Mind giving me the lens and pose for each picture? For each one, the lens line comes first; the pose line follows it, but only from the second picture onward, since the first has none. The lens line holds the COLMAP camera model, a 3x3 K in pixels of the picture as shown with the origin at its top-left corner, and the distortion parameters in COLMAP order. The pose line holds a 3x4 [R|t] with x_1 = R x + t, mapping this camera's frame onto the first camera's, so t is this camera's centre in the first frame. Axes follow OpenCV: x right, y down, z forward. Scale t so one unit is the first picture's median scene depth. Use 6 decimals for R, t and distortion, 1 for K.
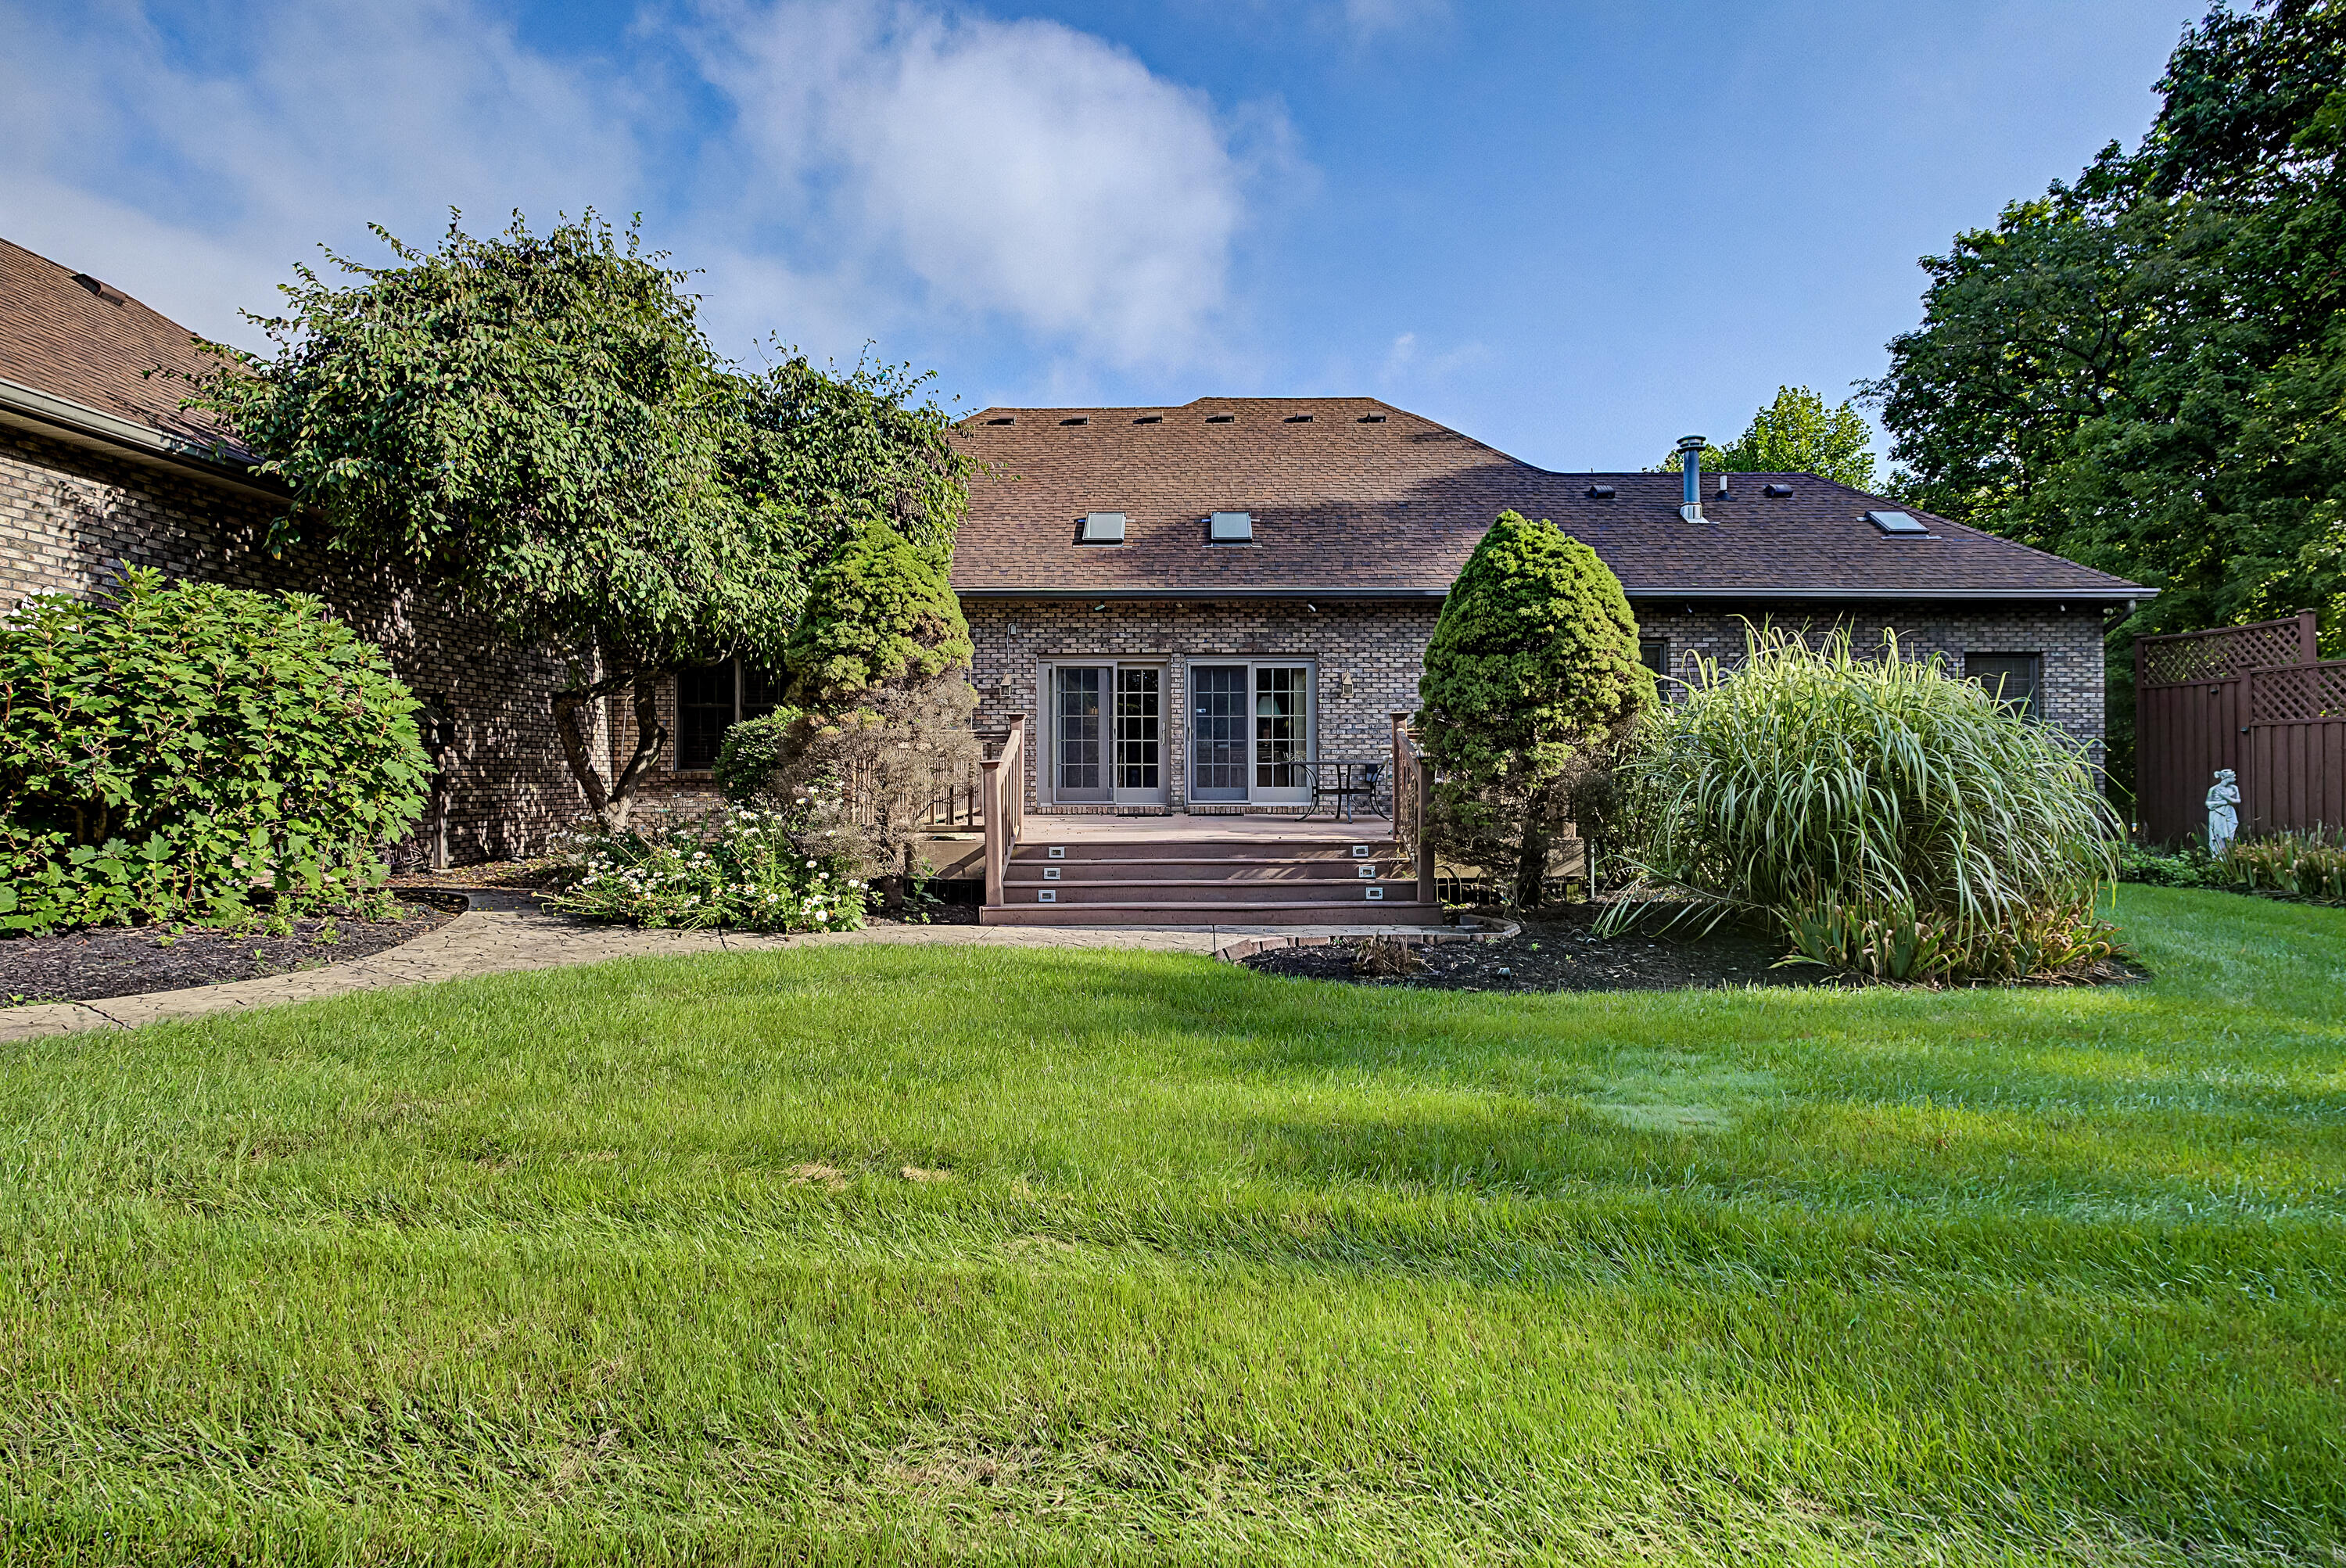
lens RADIAL K [[1143.1, 0, 1174.5], [0, 1143.1, 770.2], [0, 0, 1]] dist [0.003132, -0.000167]
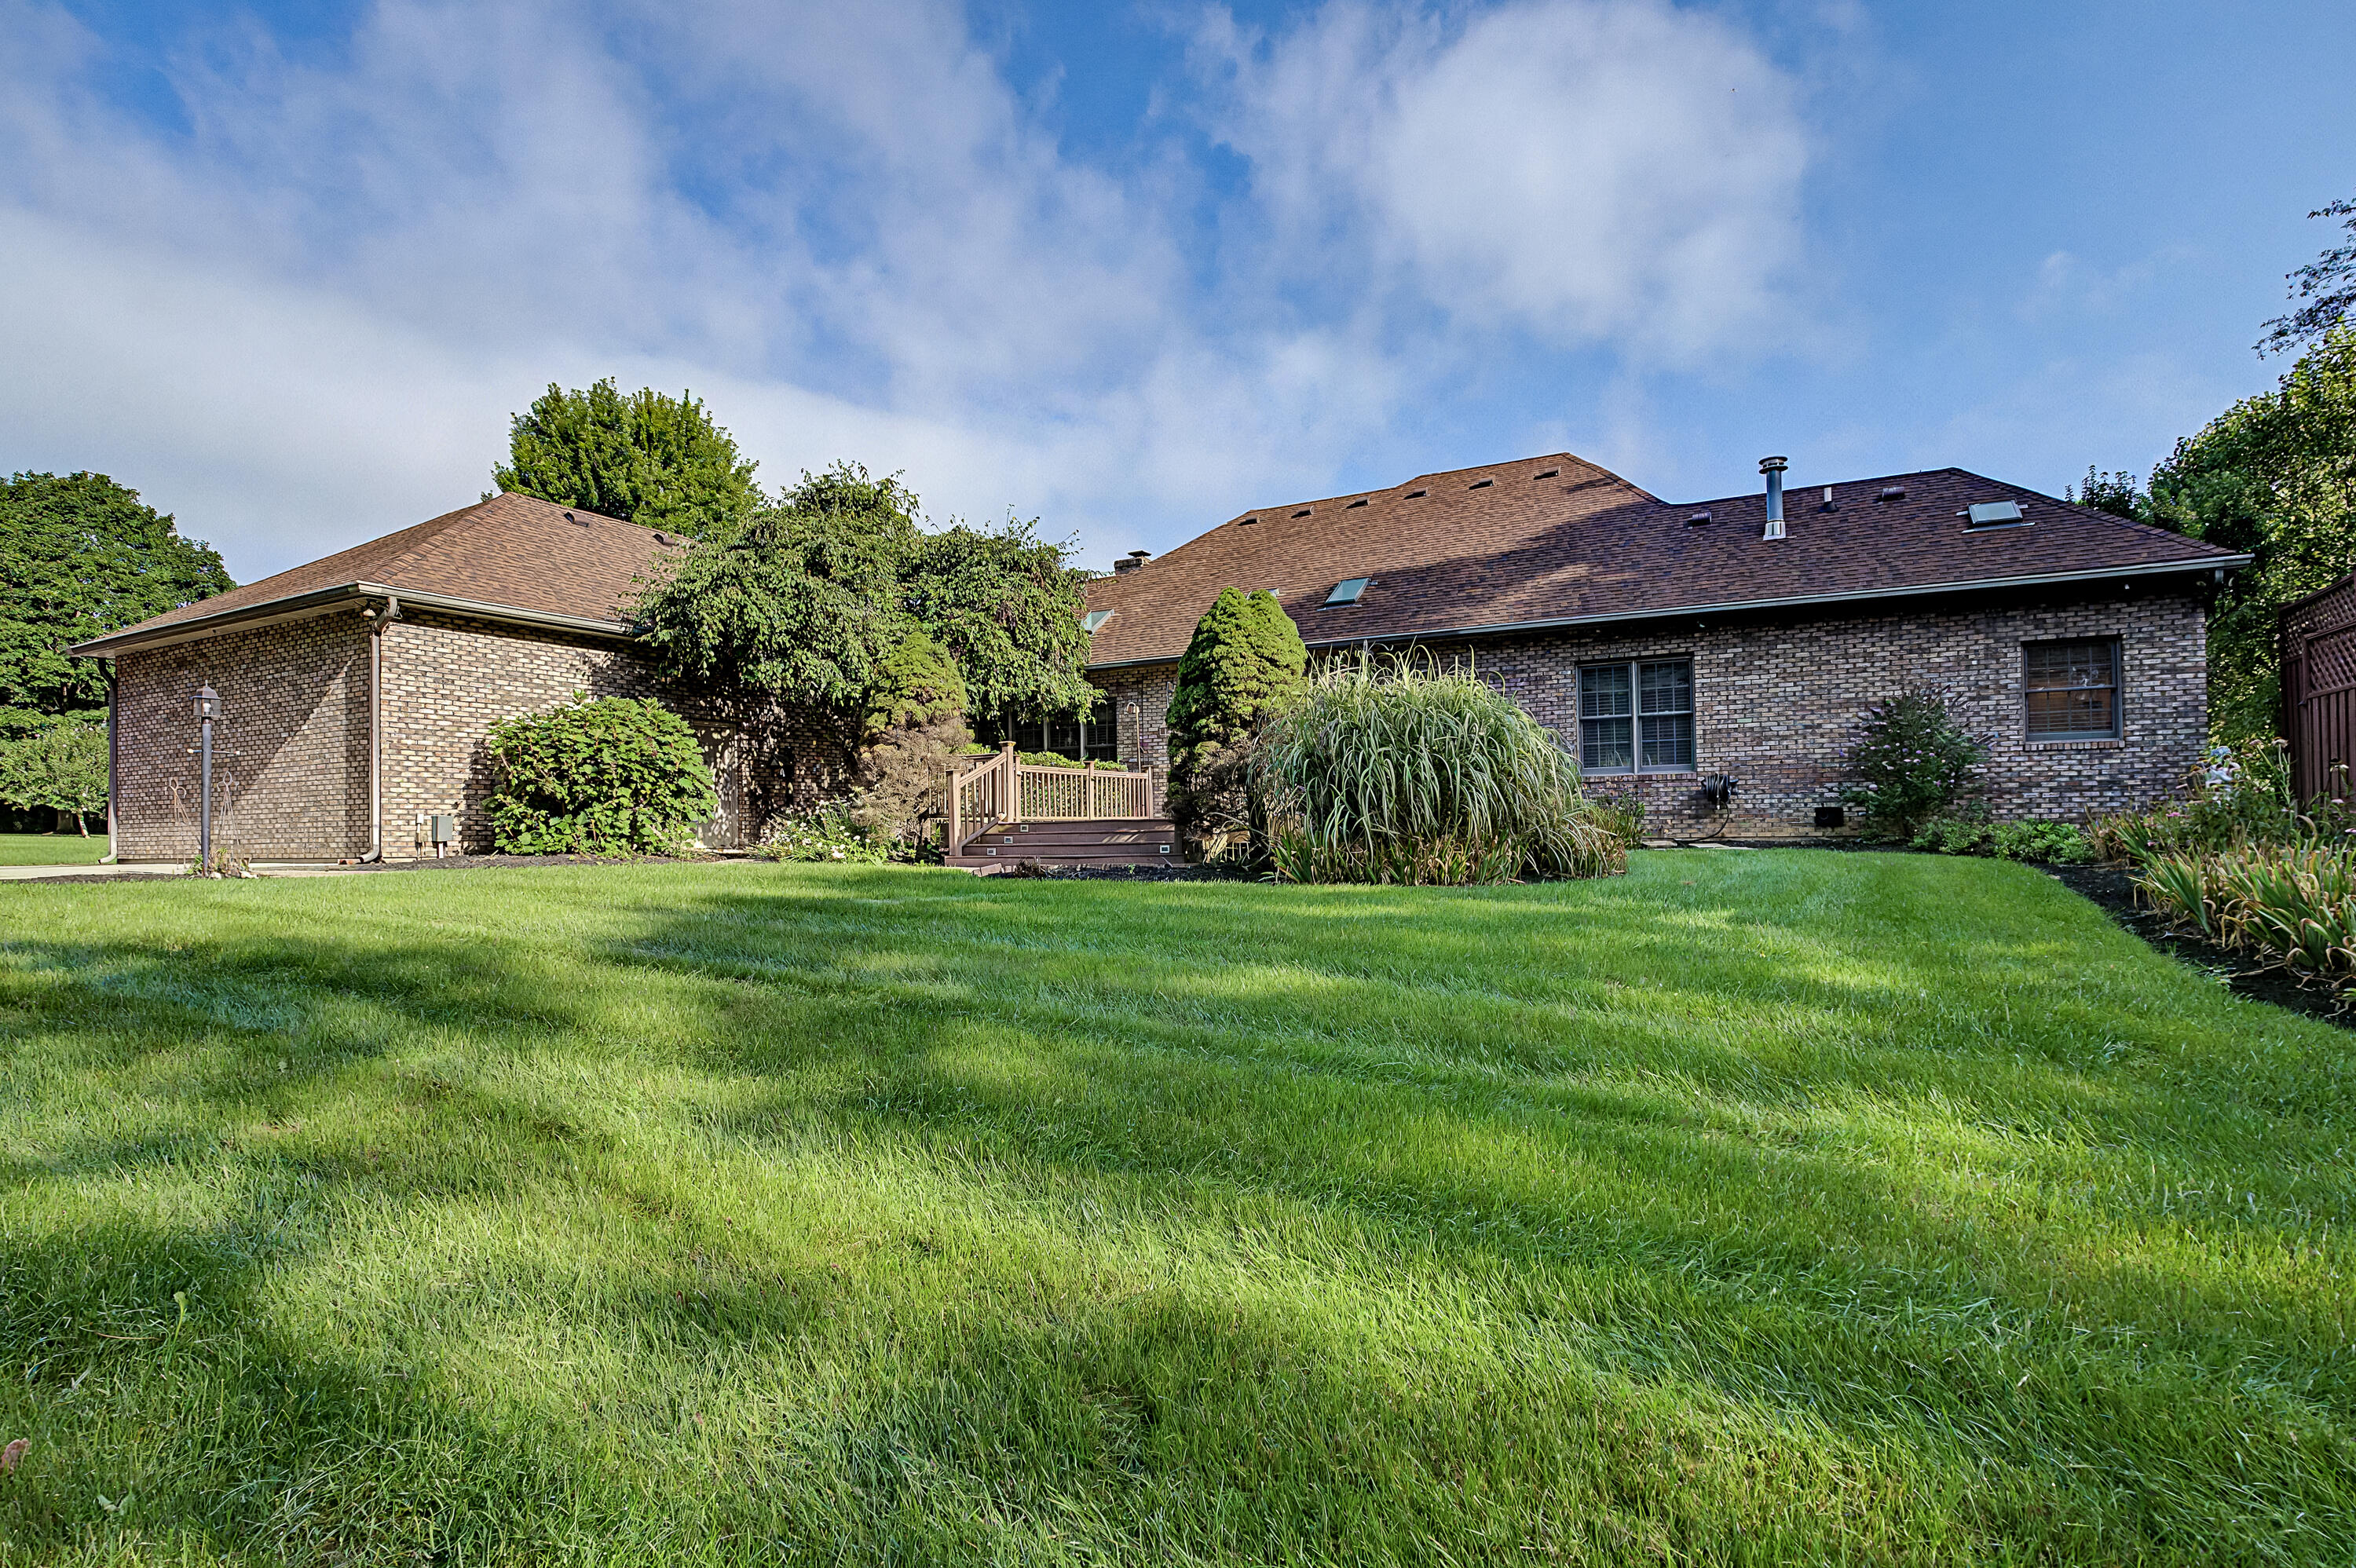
lens RADIAL K [[1059.5, 0, 1174.3], [0, 1059.5, 809.4], [0, 0, 1]] dist [-0.004779, -0.000192]
pose [[0.893615, -0.019205, -0.448423, 0.830633], [0.016042, 0.999812, -0.010851, 0.071813], [0.448548, 0.002503, 0.893755, -0.242642]]
